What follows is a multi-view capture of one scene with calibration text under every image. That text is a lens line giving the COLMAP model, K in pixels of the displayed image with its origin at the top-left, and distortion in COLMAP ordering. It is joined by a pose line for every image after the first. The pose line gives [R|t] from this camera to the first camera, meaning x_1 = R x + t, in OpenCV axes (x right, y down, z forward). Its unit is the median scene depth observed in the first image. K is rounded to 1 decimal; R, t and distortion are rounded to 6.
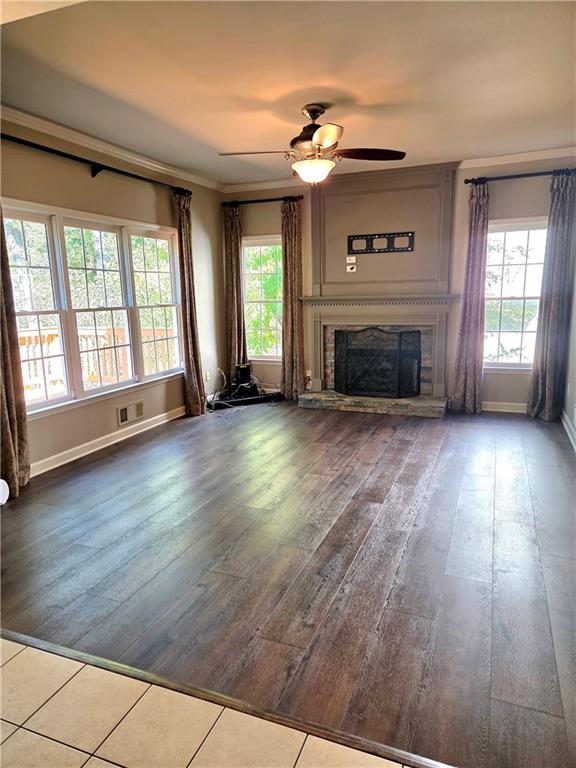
lens RADIAL K [[523.6, 0, 287.0], [0, 523.6, 393.0], [0, 0, 1]] dist [0.115676, 0.005190]
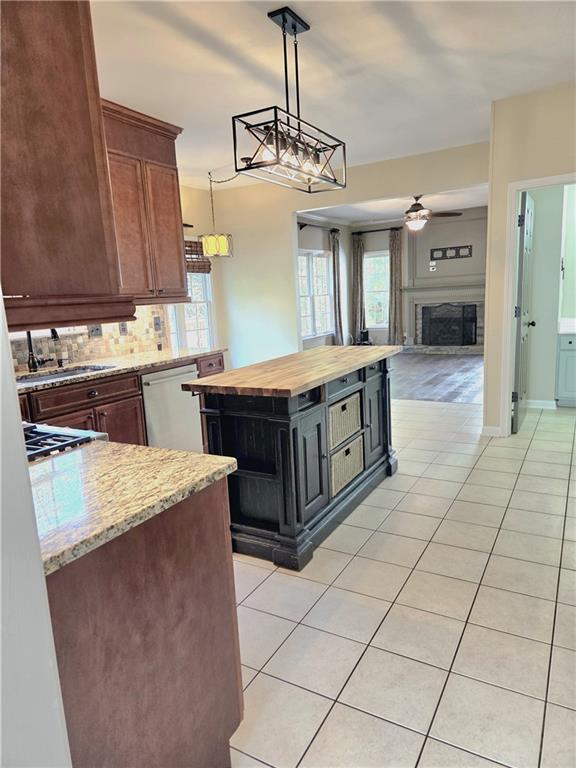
lens RADIAL K [[523.6, 0, 294.0], [0, 523.6, 394.5], [0, 0, 1]] dist [0.115676, 0.005190]
pose [[0.992230, -0.006430, -0.124249, -0.105529], [0.006455, 0.999979, -0.000202, 0.155975], [0.124247, -0.000602, 0.992251, -0.707062]]
